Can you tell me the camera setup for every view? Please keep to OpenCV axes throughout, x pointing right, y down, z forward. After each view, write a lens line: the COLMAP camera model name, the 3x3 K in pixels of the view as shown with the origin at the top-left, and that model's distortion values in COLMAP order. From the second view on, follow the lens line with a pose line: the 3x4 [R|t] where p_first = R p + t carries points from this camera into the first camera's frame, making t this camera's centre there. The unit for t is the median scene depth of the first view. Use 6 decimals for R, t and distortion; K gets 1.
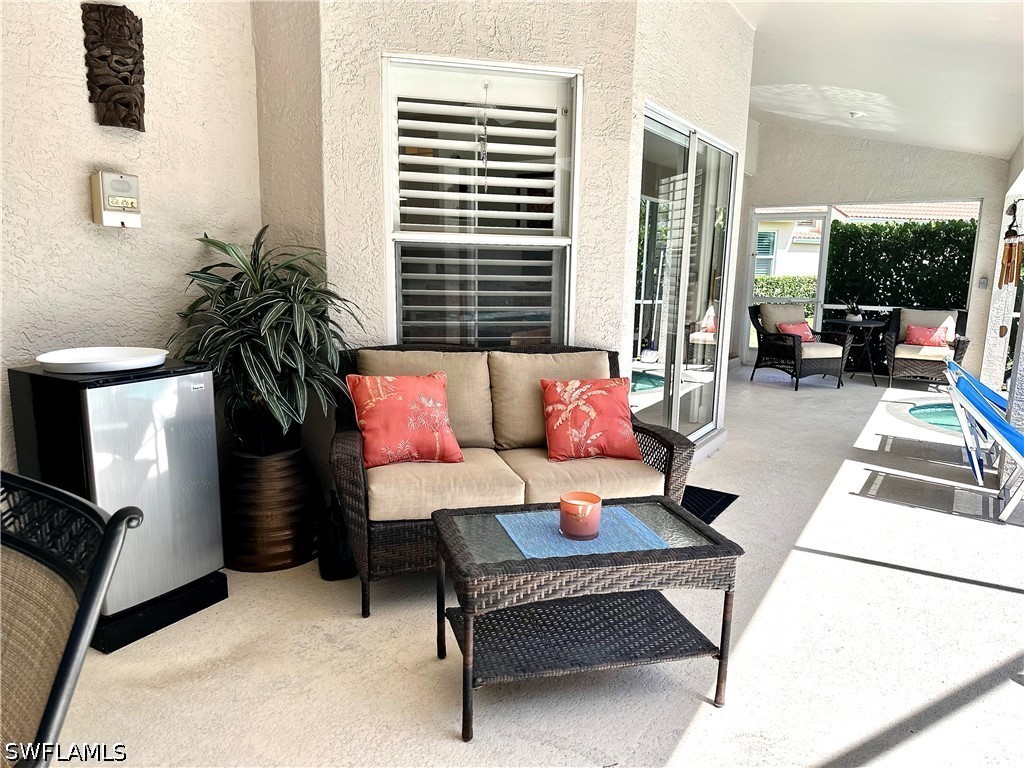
lens RADIAL K [[713.0, 0, 512.0], [0, 713.0, 384.0], [0, 0, 1]] dist [0.094541, -0.110475]
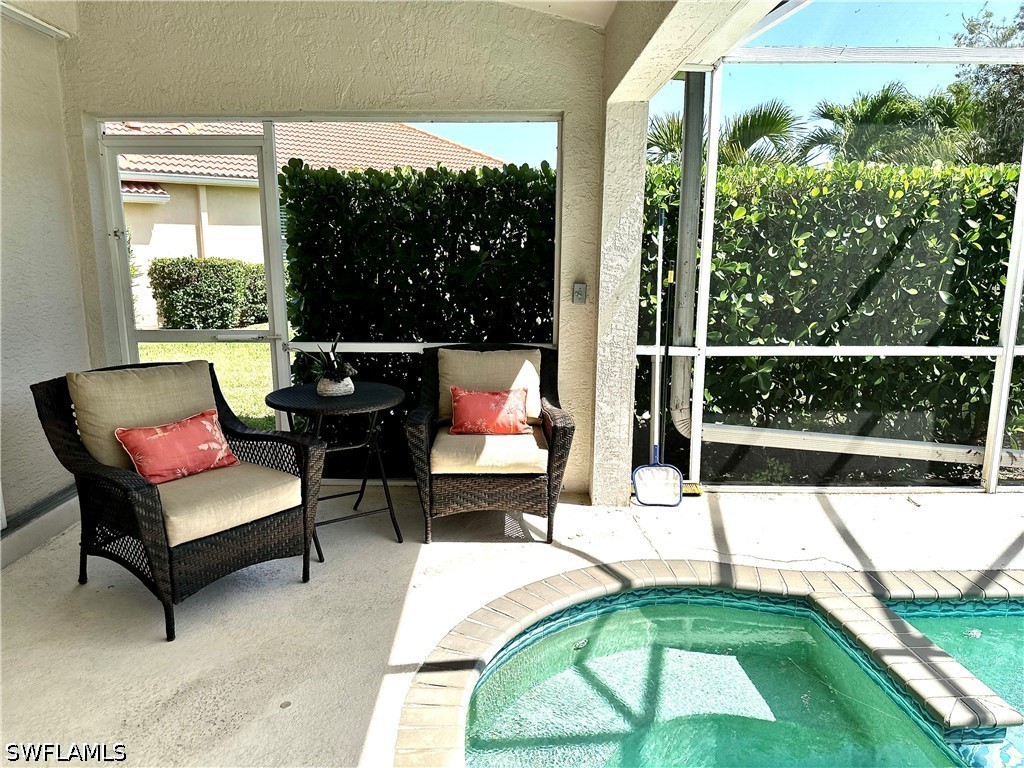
lens RADIAL K [[719.1, 0, 512.0], [0, 719.1, 384.0], [0, 0, 1]] dist [0.066628, -0.089915]
pose [[0.850771, -0.109510, 0.514000, 0.337045], [0.098487, 0.993944, 0.048750, -0.100187], [-0.516226, 0.009147, 0.856404, 0.580011]]
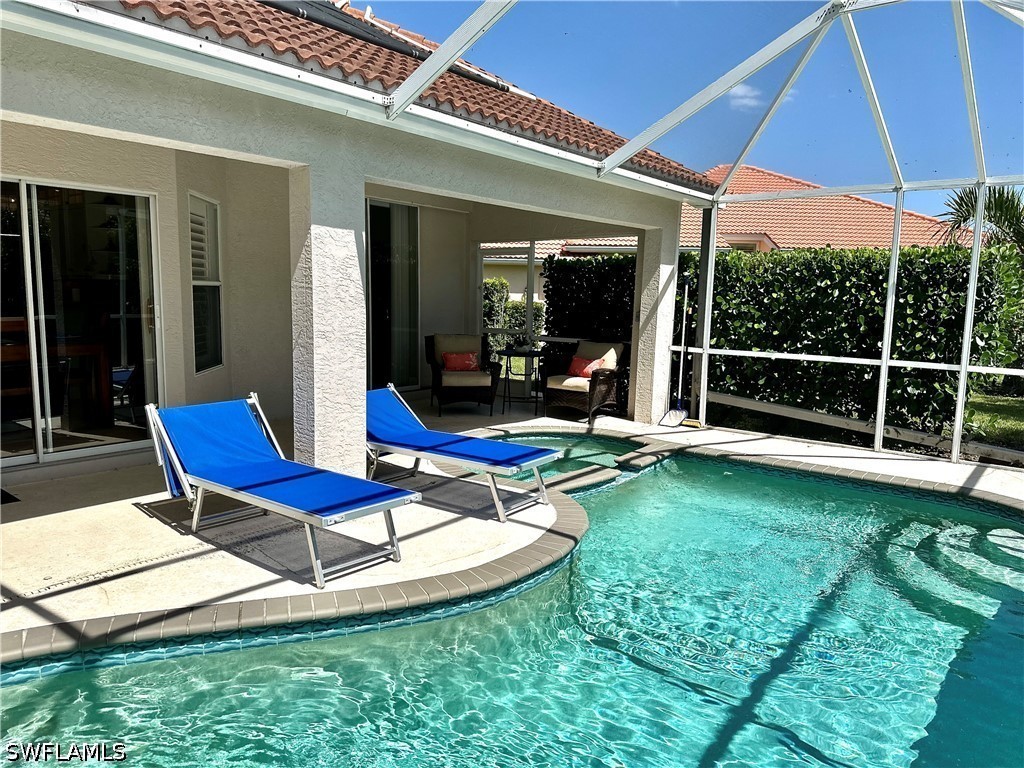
lens RADIAL K [[719.1, 0, 512.0], [0, 719.1, 384.0], [0, 0, 1]] dist [0.066628, -0.089915]
pose [[0.991032, 0.020098, -0.132105, 0.574477], [-0.026418, 0.998580, -0.046261, 0.004065], [0.130987, 0.049336, 0.990156, -0.001478]]
